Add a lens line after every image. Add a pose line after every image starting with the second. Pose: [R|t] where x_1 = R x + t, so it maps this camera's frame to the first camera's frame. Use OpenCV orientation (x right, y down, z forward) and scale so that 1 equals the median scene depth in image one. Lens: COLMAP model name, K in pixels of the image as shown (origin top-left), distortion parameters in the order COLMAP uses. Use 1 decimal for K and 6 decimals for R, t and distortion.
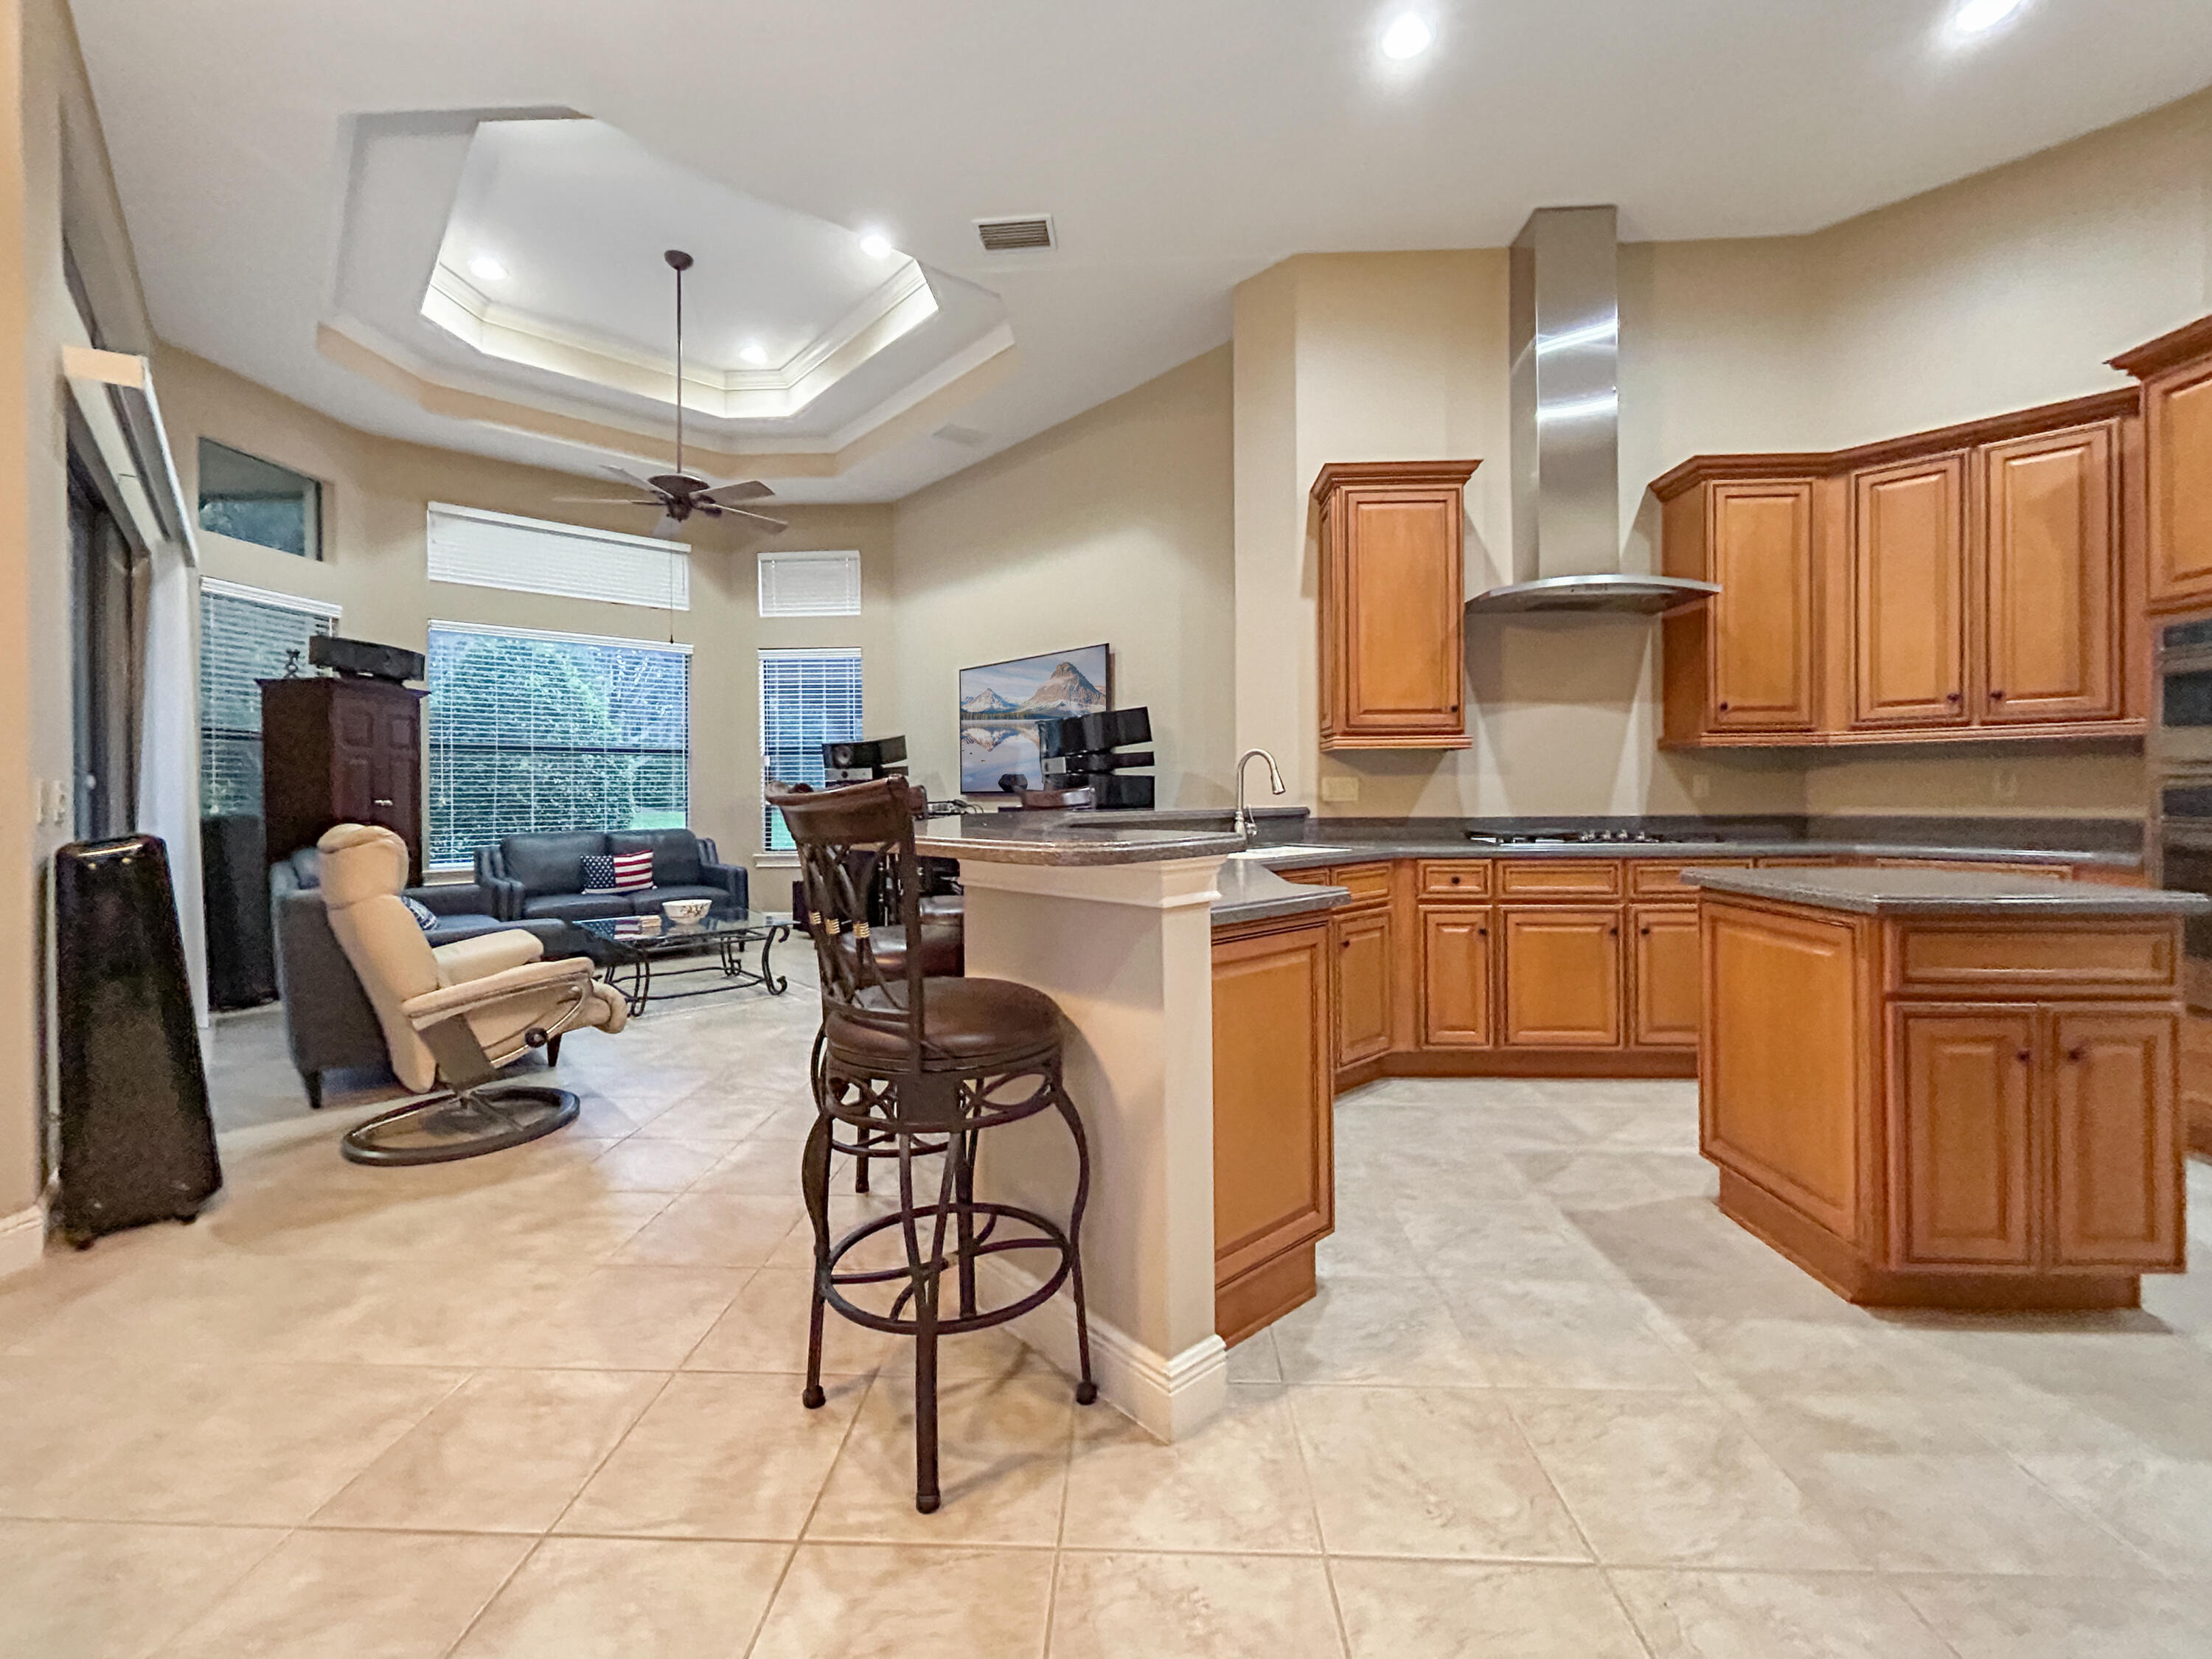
lens RADIAL K [[912.1, 0, 1101.3], [0, 912.1, 794.1], [0, 0, 1]] dist [-0.002328, -0.000490]
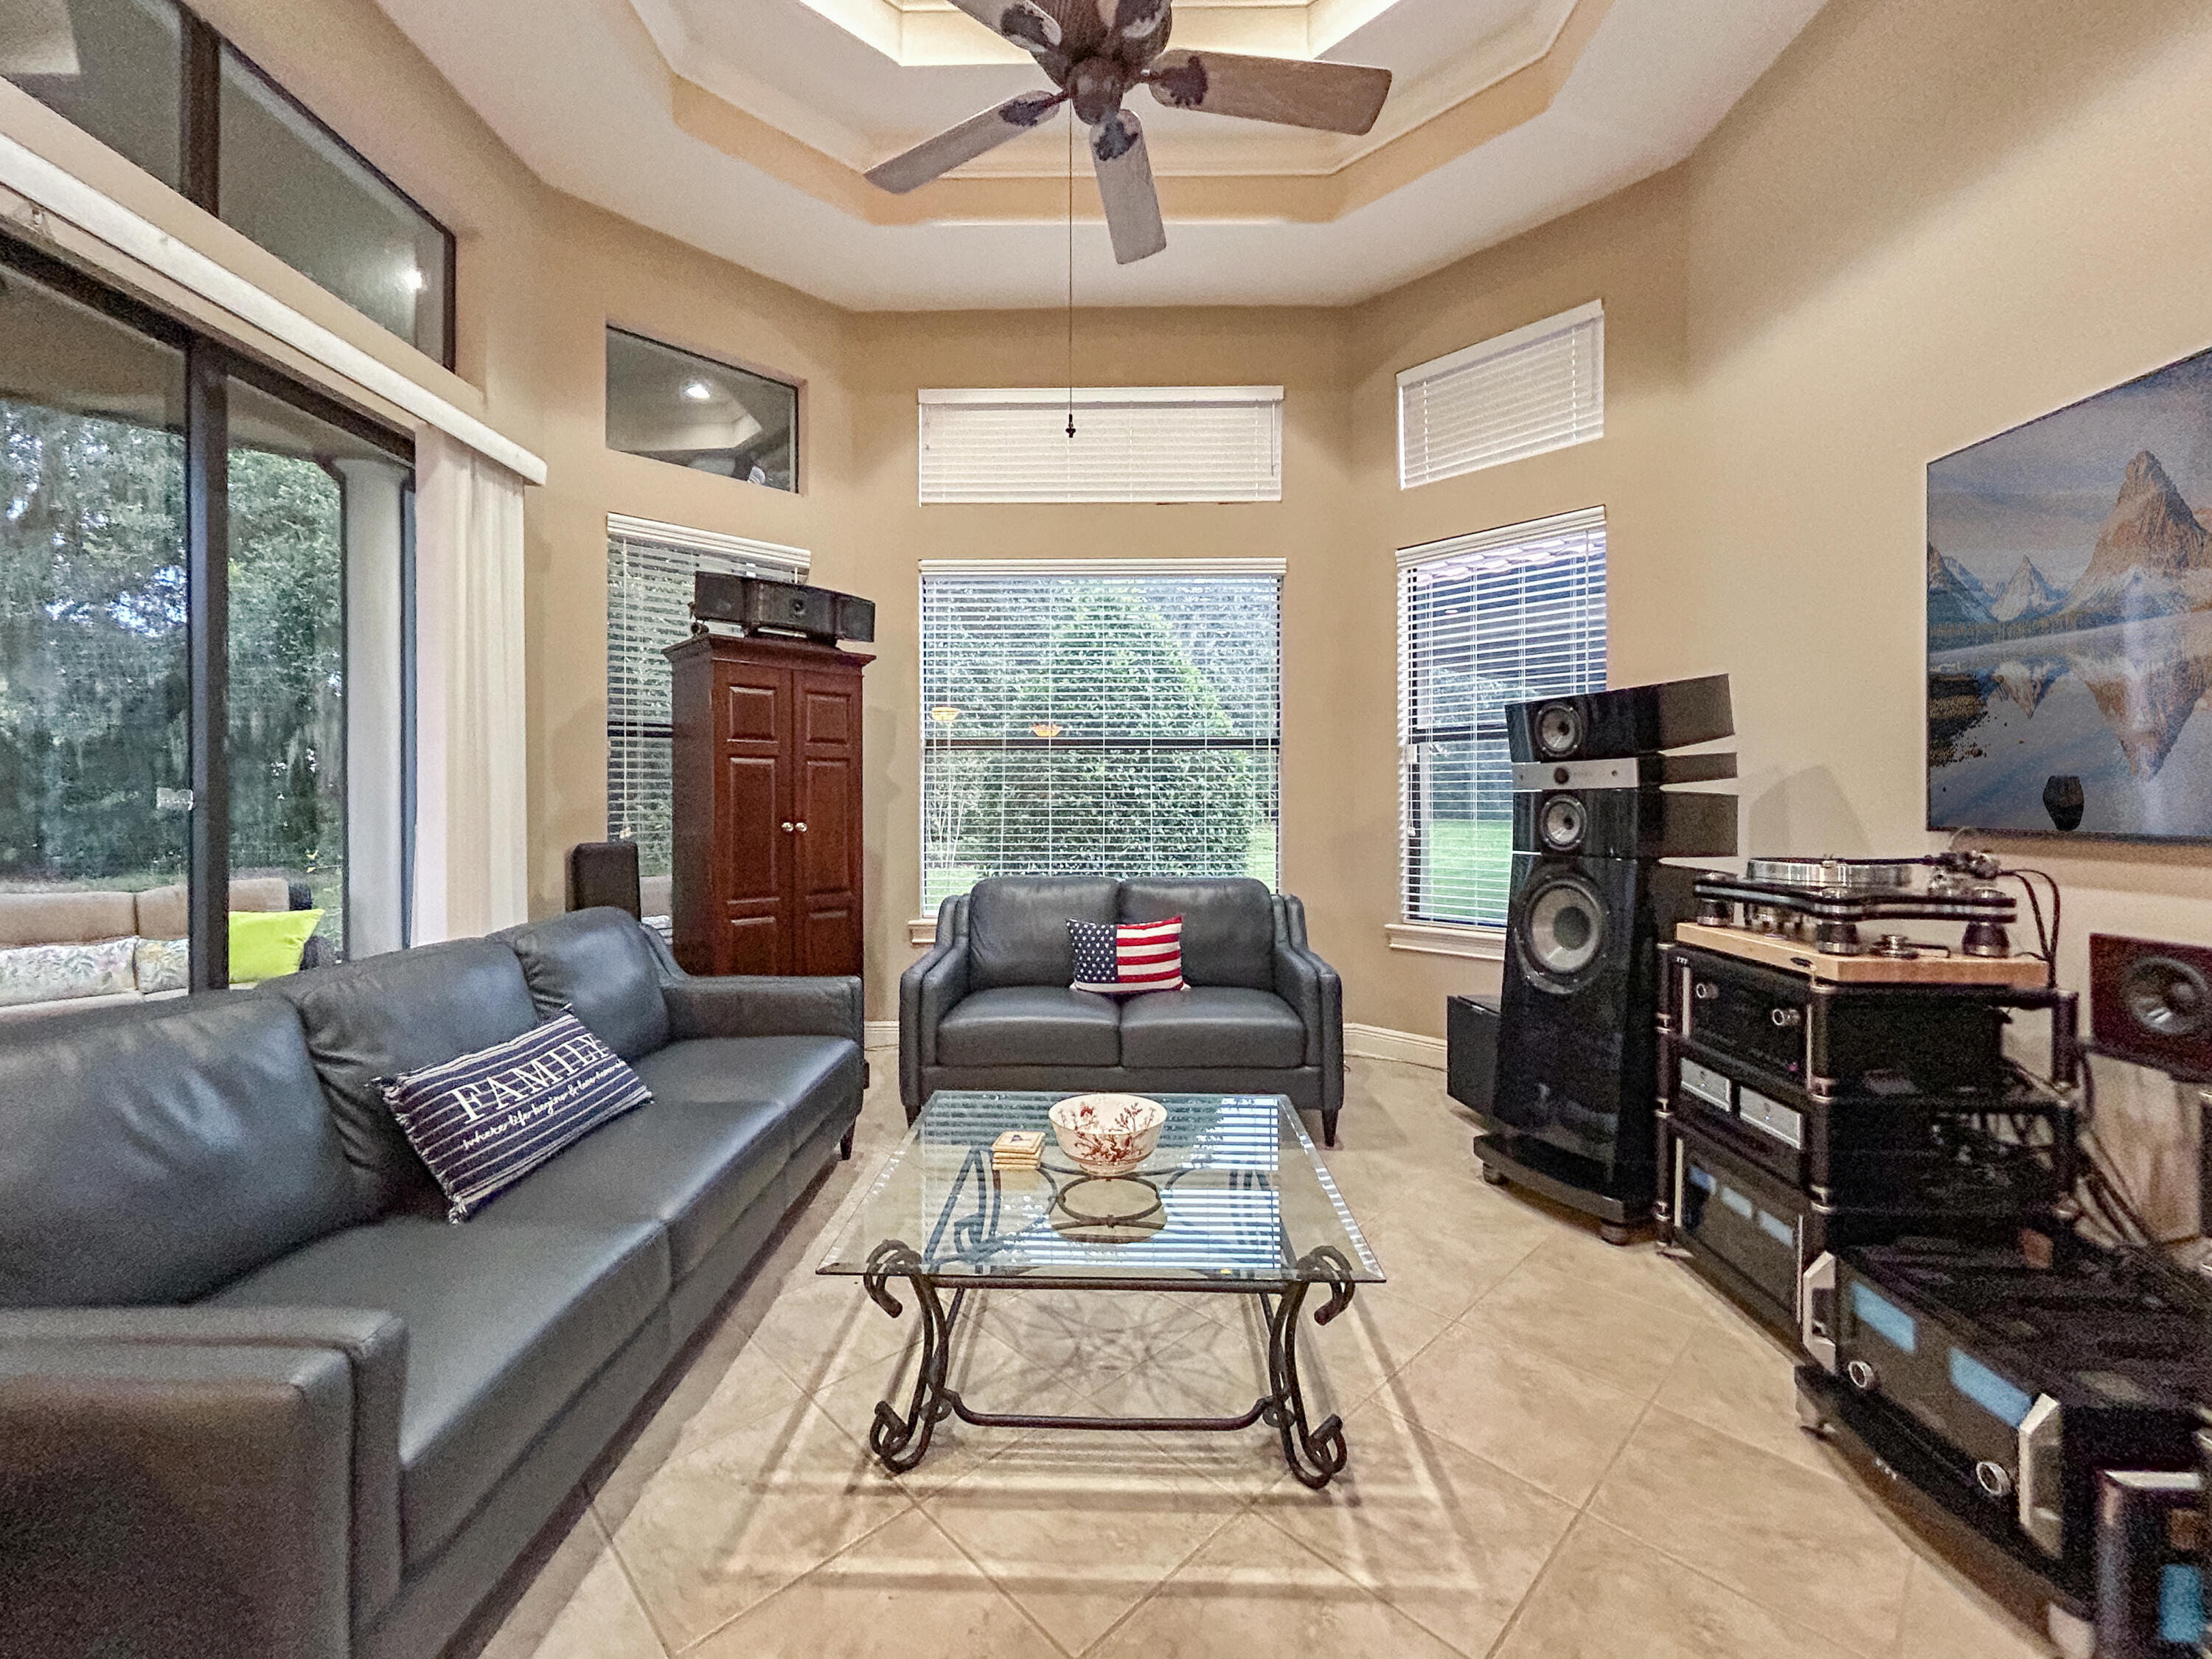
lens RADIAL K [[912.1, 0, 1101.3], [0, 912.1, 794.1], [0, 0, 1]] dist [-0.002328, -0.000490]
pose [[0.729259, 0.001361, -0.684236, -0.248458], [-0.005645, 0.999976, -0.004028, -0.017085], [0.684214, 0.006800, 0.729249, 0.916100]]
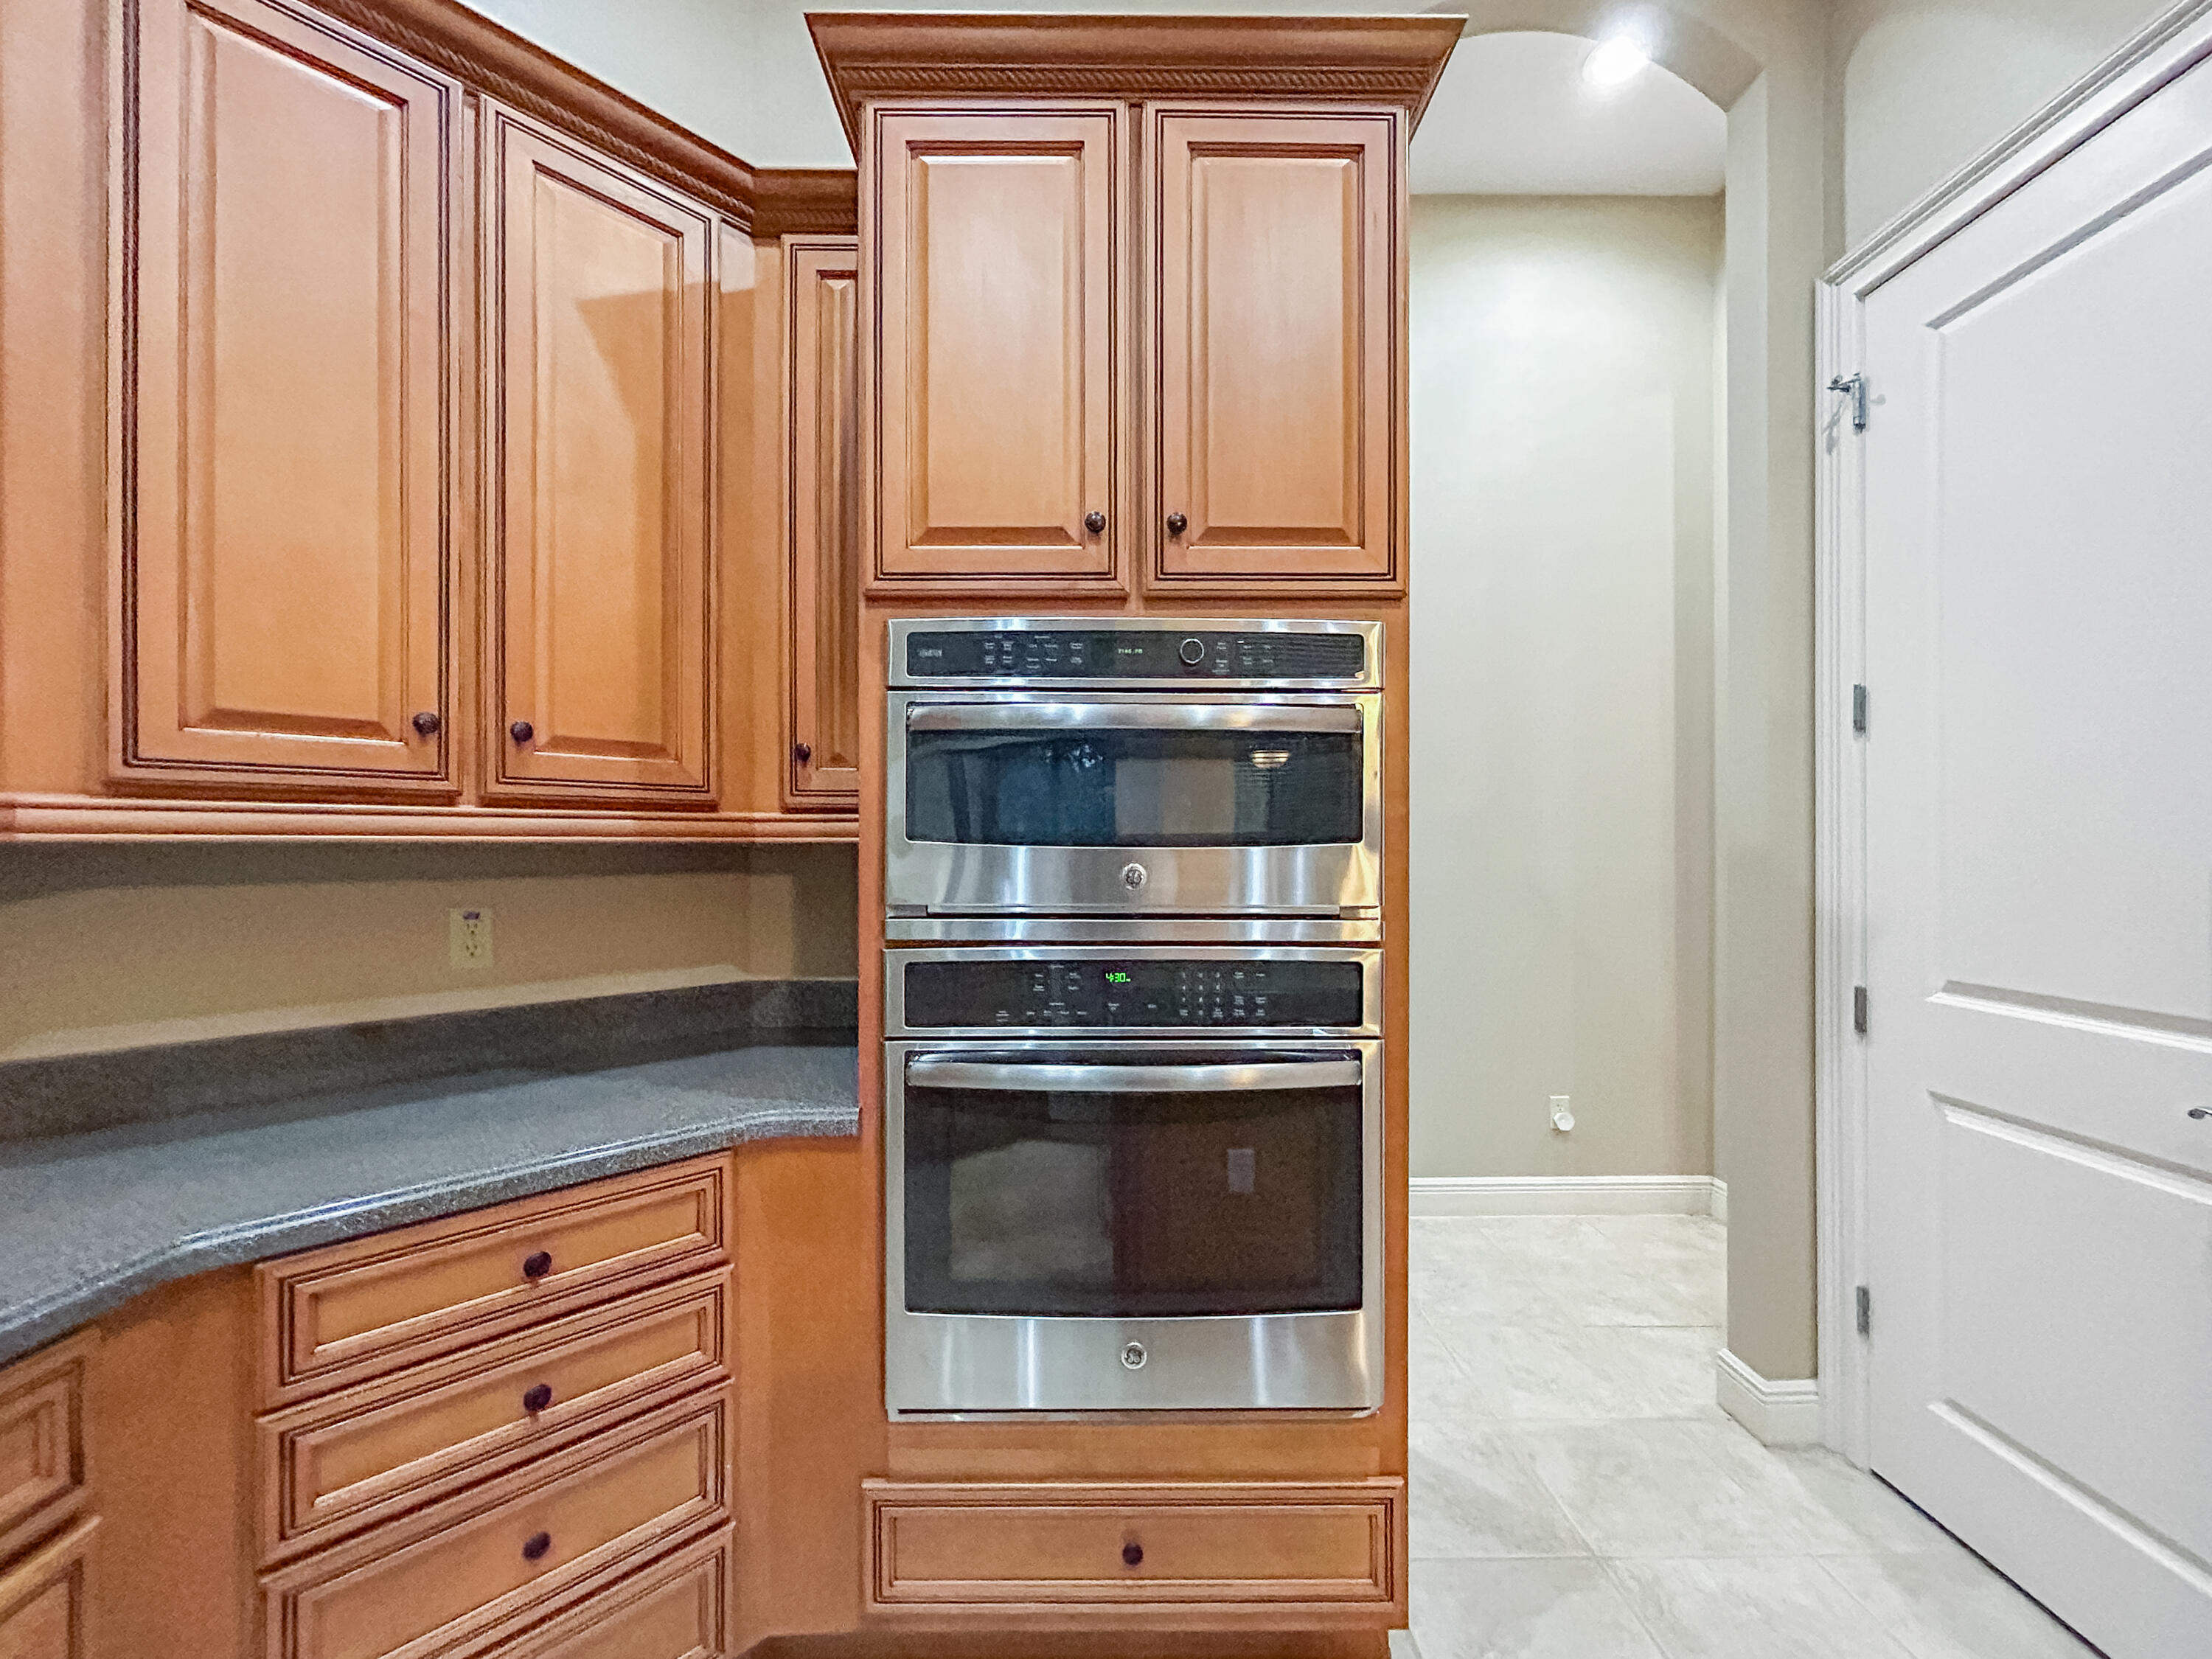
lens RADIAL K [[917.4, 0, 1098.8], [0, 917.4, 847.0], [0, 0, 1]] dist [-0.001405, -0.000013]
pose [[-0.056998, 0.005633, 0.998358, 0.468902], [0.004322, 0.999976, -0.005396, -0.045679], [-0.998365, 0.004007, -0.057021, 0.639387]]
